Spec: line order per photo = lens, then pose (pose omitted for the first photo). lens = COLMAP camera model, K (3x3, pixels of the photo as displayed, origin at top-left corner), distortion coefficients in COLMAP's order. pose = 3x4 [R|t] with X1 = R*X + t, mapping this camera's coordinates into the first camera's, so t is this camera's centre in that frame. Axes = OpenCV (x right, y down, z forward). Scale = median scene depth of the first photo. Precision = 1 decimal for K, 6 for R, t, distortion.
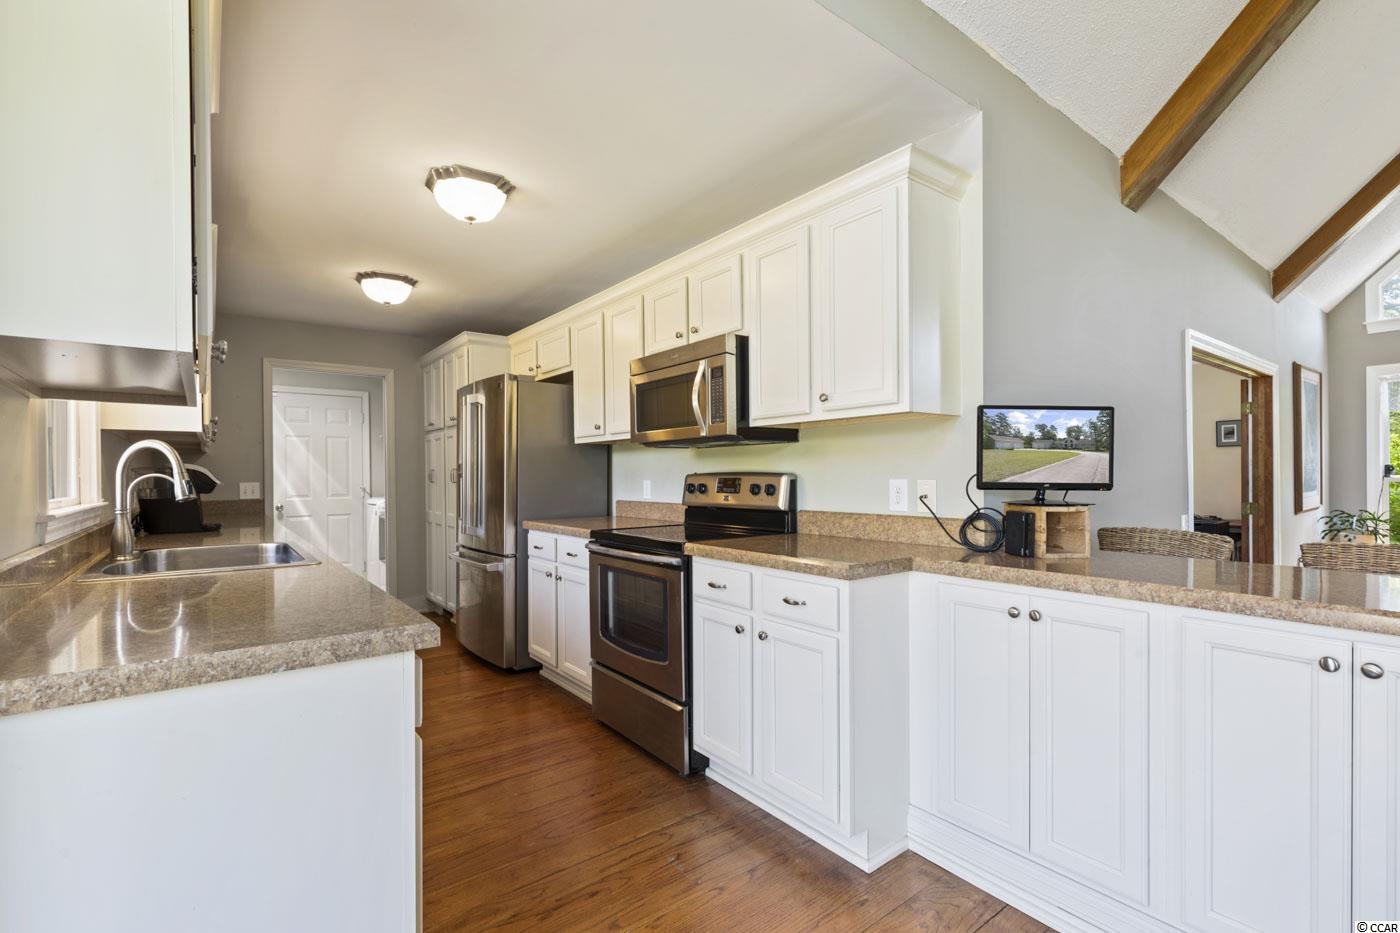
lens RADIAL K [[635.3, 0, 703.0], [0, 635.3, 467.5], [0, 0, 1]] dist [0.001212, -0.001423]
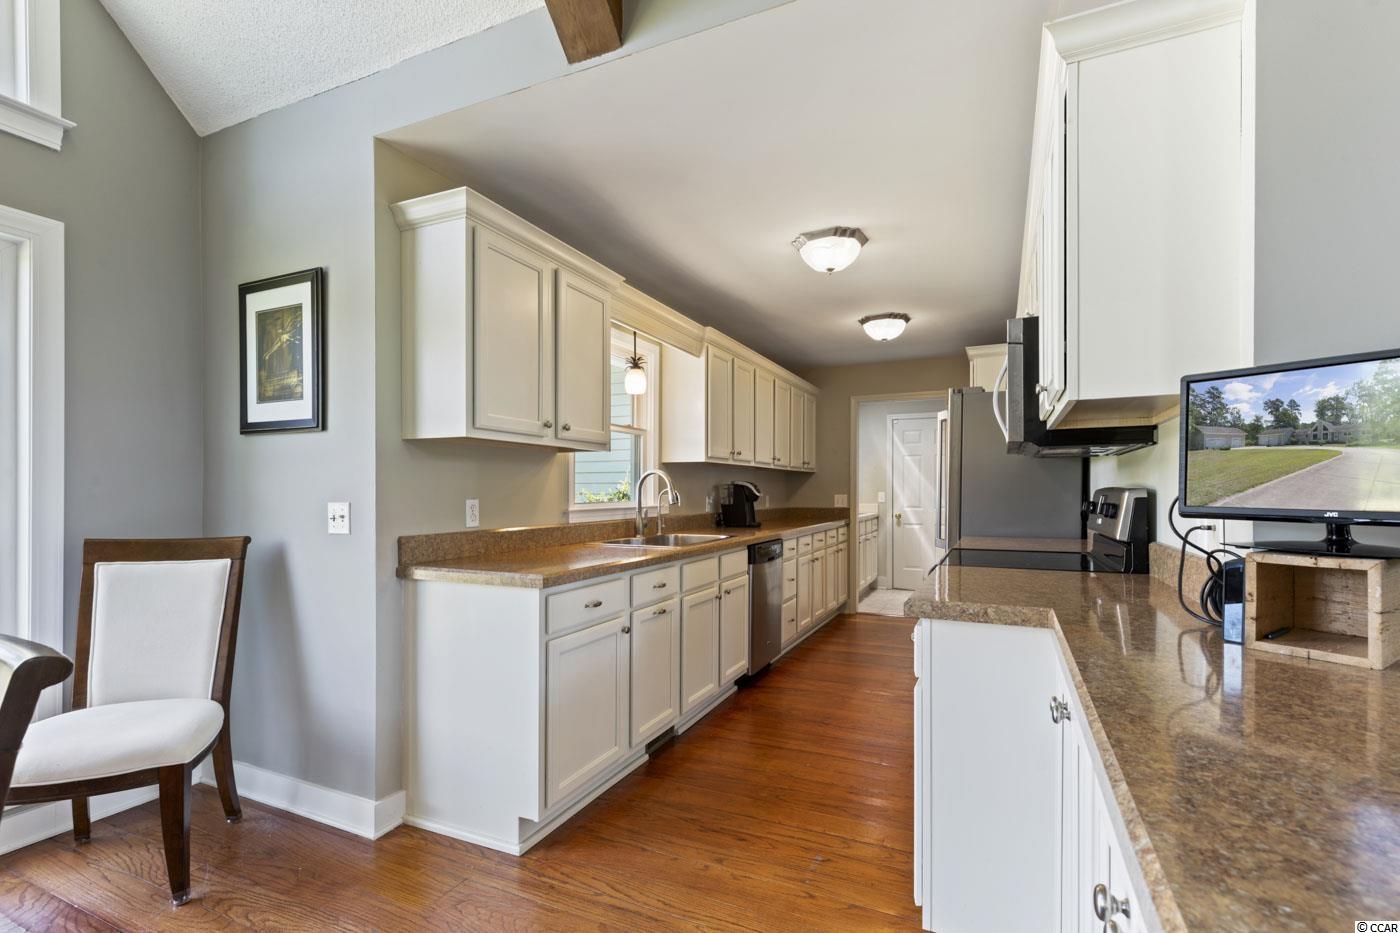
lens RADIAL K [[635.3, 0, 697.2], [0, 635.3, 476.3], [0, 0, 1]] dist [0.001212, -0.001423]
pose [[0.506875, -0.011044, -0.861949, 0.736965], [0.003210, 0.999935, -0.010924, 0.000833], [0.862014, 0.002770, 0.506877, 0.304230]]
